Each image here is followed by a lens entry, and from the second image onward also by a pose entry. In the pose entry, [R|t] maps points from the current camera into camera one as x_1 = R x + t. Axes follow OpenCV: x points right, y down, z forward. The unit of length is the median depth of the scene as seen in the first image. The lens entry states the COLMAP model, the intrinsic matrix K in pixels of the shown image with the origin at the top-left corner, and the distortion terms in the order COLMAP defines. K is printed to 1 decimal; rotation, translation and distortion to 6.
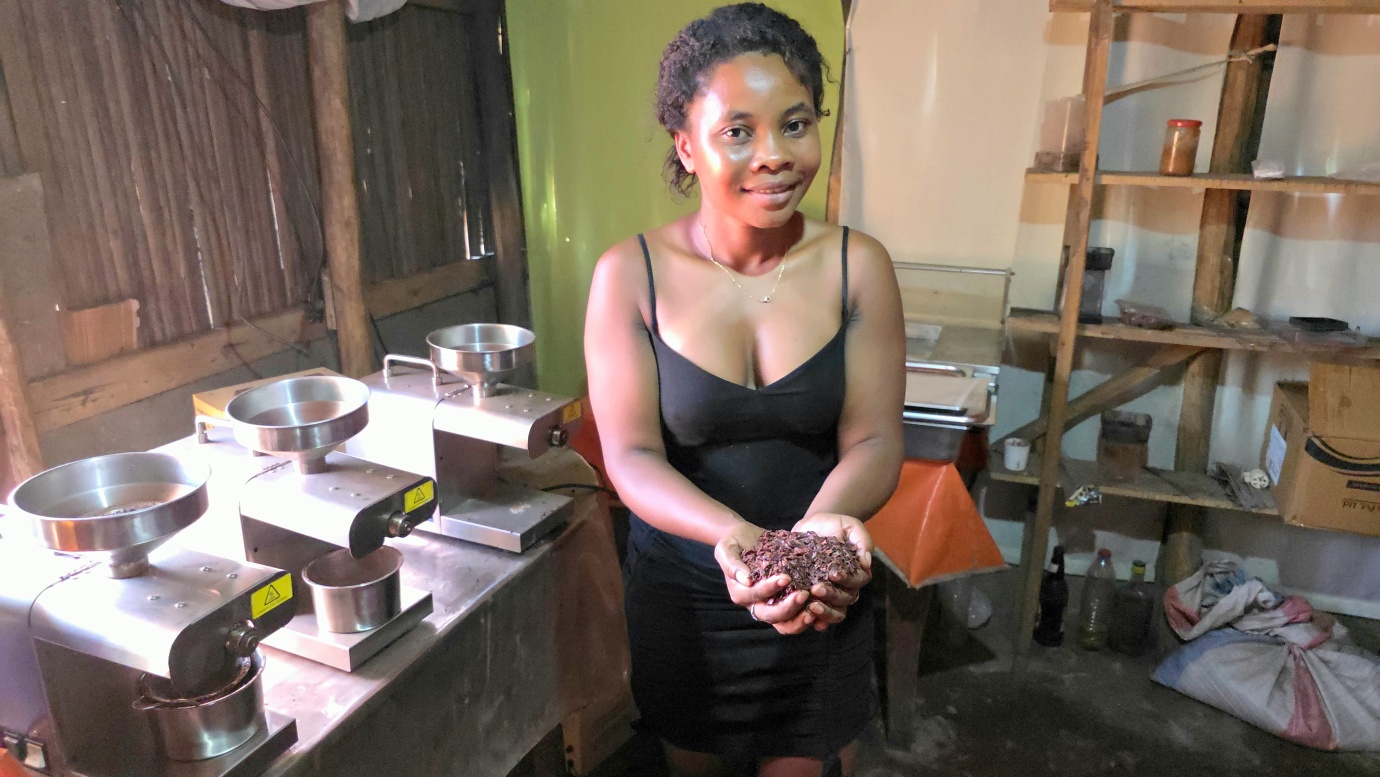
lens RADIAL K [[903.9, 0, 694.8], [0, 903.9, 386.1], [0, 0, 1]] dist [0.056941, -0.063237]
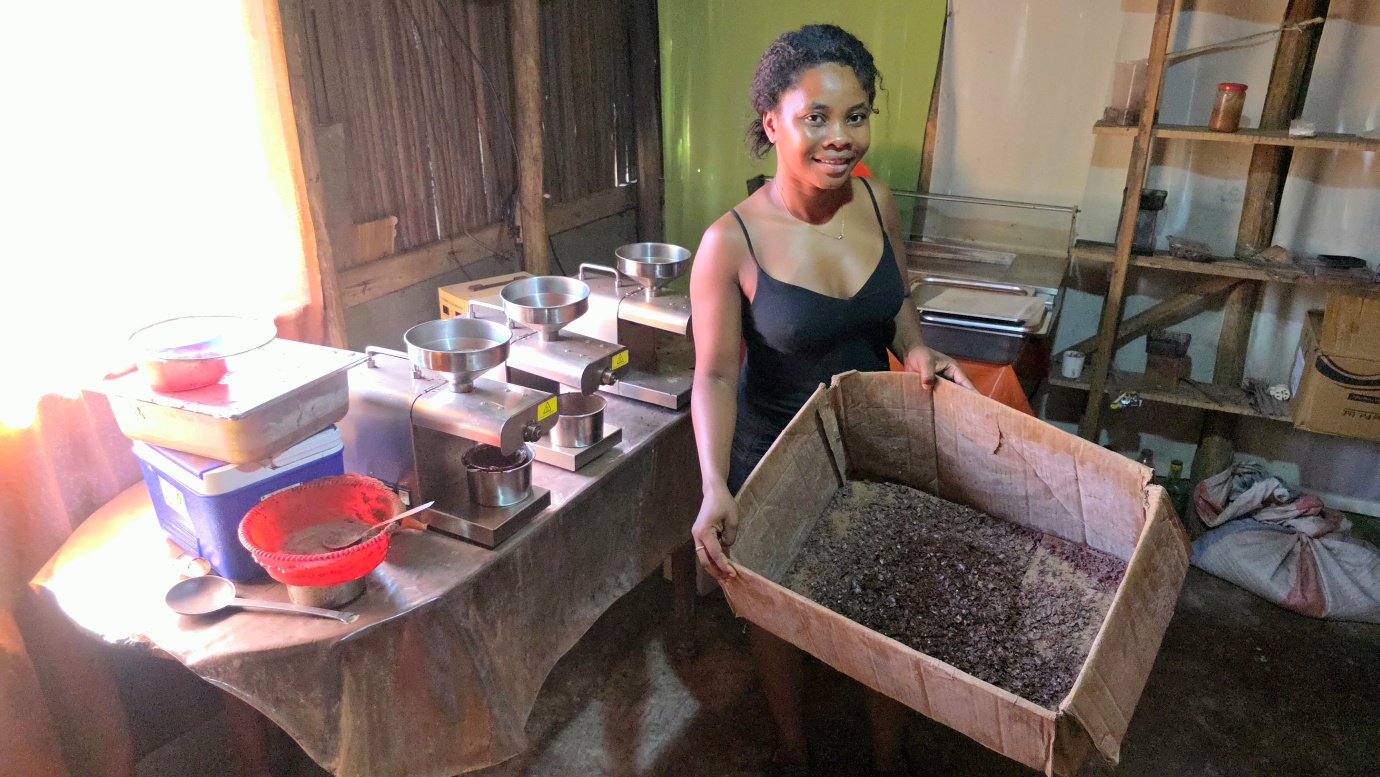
lens RADIAL K [[903.9, 0, 694.8], [0, 903.9, 386.1], [0, 0, 1]] dist [0.056941, -0.063237]
pose [[0.993735, 0.045099, -0.102259, -0.016237], [-0.035986, 0.995357, 0.089277, 0.016035], [0.105810, -0.085038, 0.990744, -0.257419]]
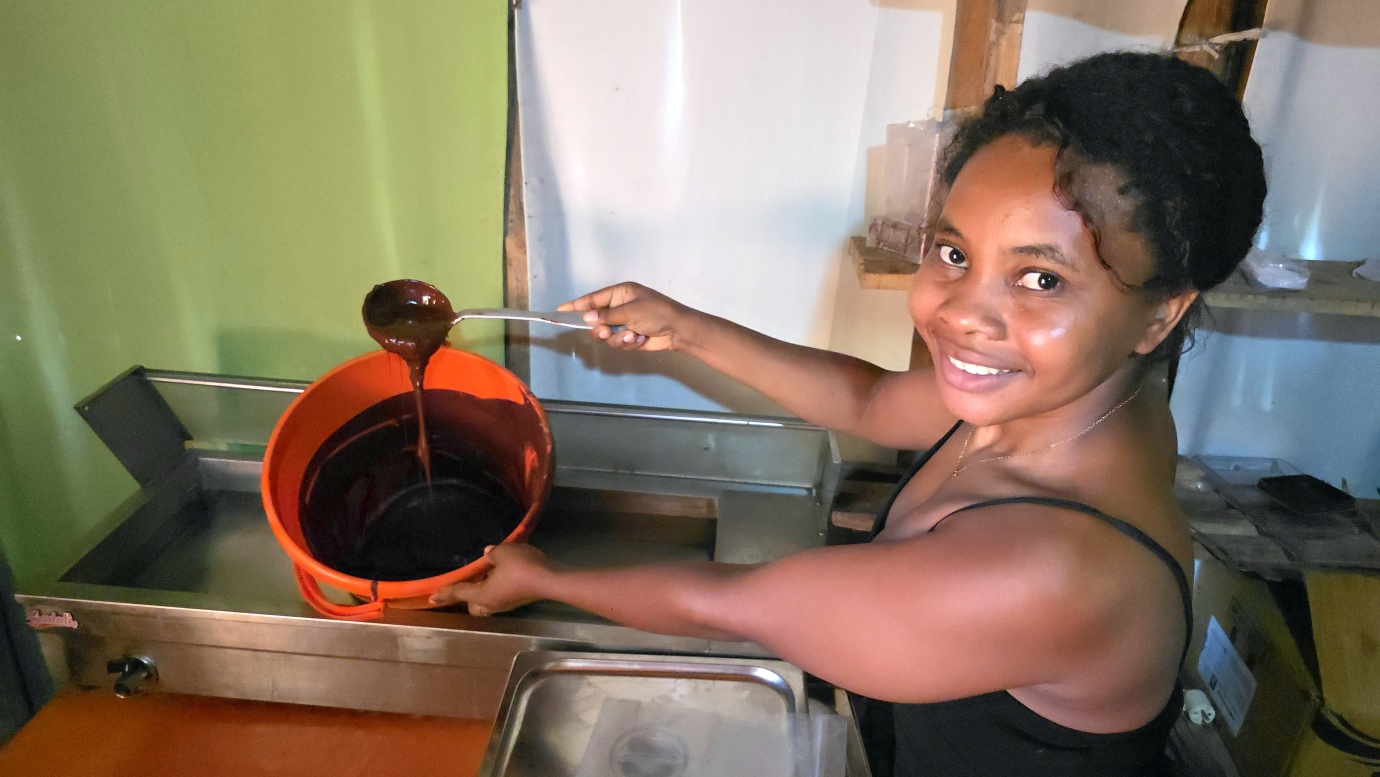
lens RADIAL K [[903.9, 0, 694.8], [0, 903.9, 386.1], [0, 0, 1]] dist [0.056941, -0.063237]
pose [[0.948331, -0.101832, 0.300498, 0.097335], [0.059782, 0.987481, 0.145972, -0.244572], [-0.311601, -0.120466, 0.942546, 0.514487]]
